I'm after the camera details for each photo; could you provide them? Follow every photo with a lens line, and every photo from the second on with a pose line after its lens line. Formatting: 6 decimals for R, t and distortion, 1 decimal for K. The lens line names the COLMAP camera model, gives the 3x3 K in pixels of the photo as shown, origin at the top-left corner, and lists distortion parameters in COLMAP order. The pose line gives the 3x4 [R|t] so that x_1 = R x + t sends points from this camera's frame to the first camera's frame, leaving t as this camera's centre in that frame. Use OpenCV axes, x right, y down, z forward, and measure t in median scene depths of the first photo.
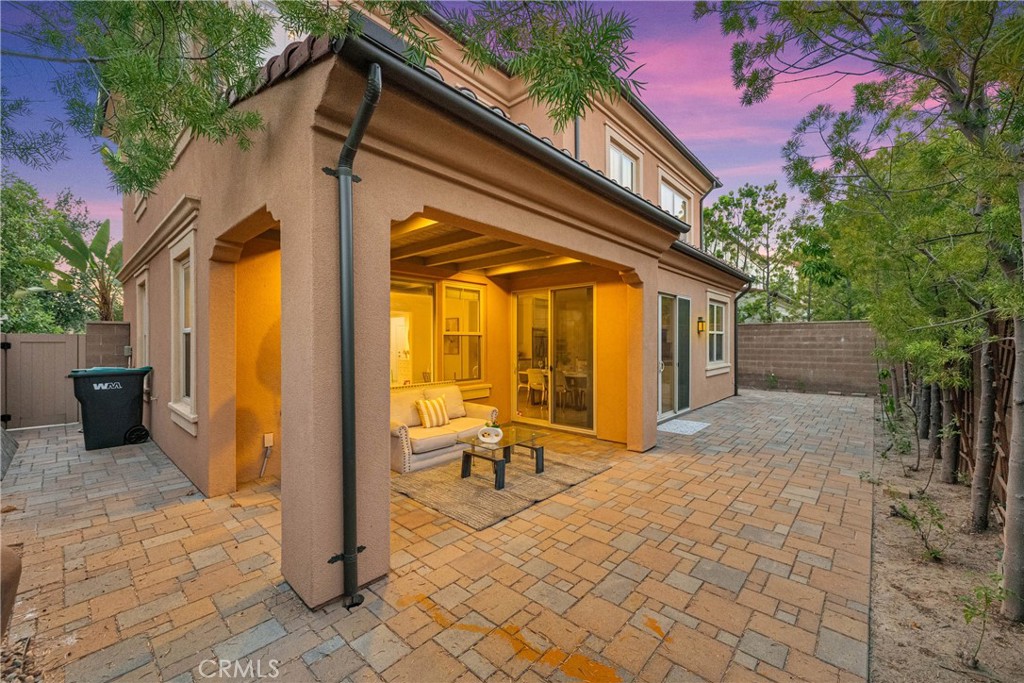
lens RADIAL K [[408.4, 0, 512.0], [0, 408.4, 341.5], [0, 0, 1]] dist [-0.000716, -0.000044]
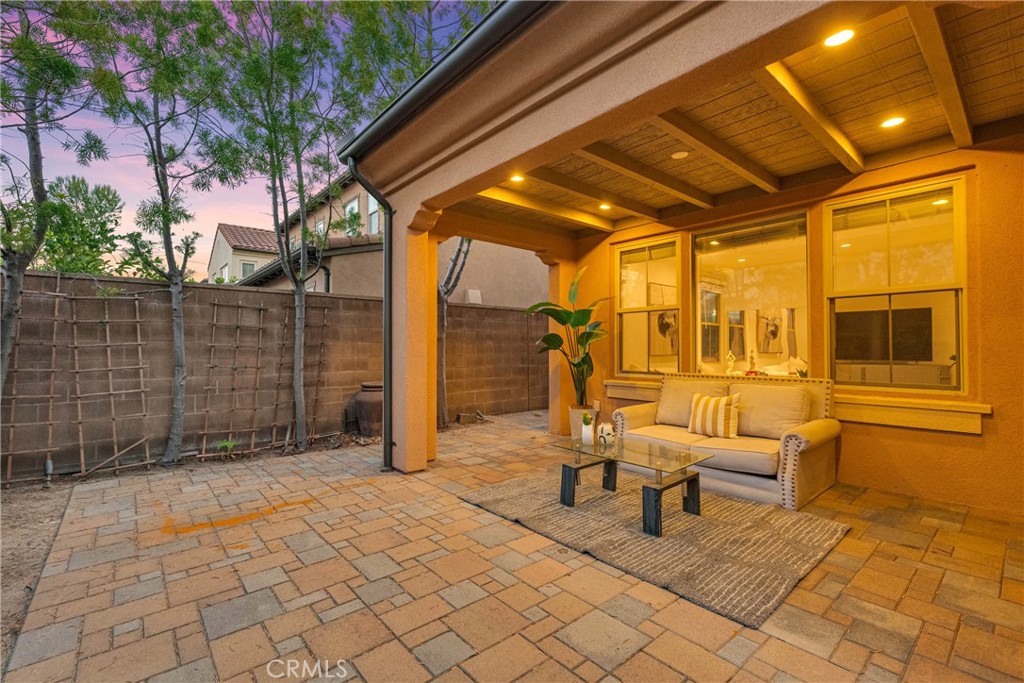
lens RADIAL K [[448.6, 0, 506.6], [0, 448.6, 342.7], [0, 0, 1]] dist [-0.000423, 0.000046]
pose [[-0.136768, -0.011052, -0.990541, 0.997219], [-0.000177, 0.999938, -0.011133, 0.103514], [0.990603, -0.001348, -0.136762, 1.284231]]
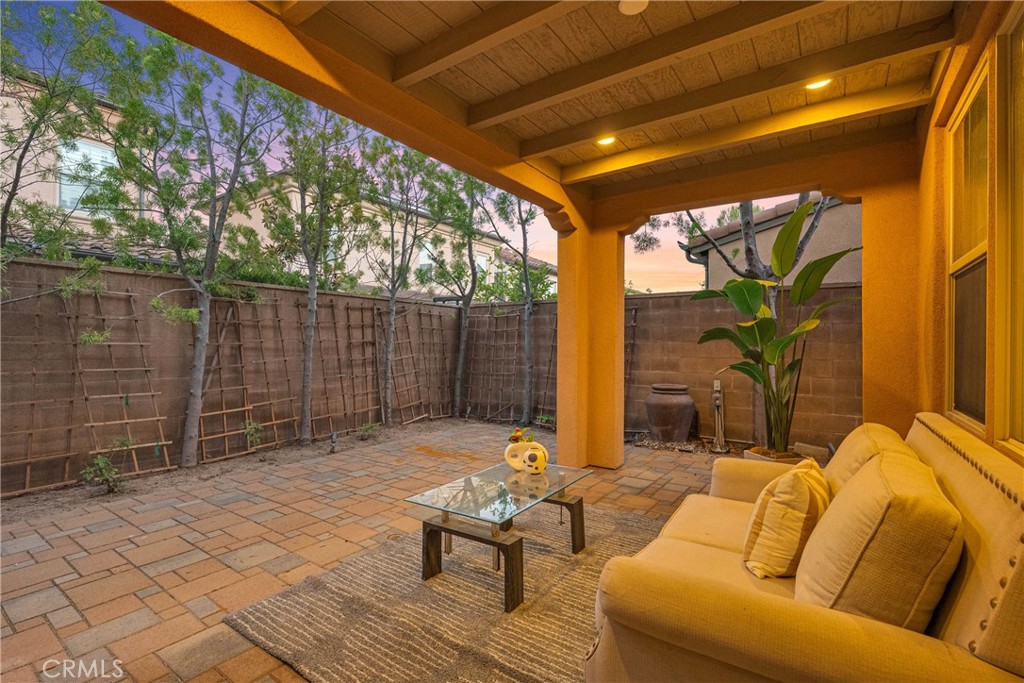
lens RADIAL K [[460.4, 0, 506.2], [0, 460.4, 342.2], [0, 0, 1]] dist [-0.001218, 0.000415]
pose [[-0.993583, -0.005488, -0.112969, 0.064538], [-0.004995, 0.999977, -0.004643, 0.094620], [0.112992, -0.004049, -0.993588, 2.185913]]
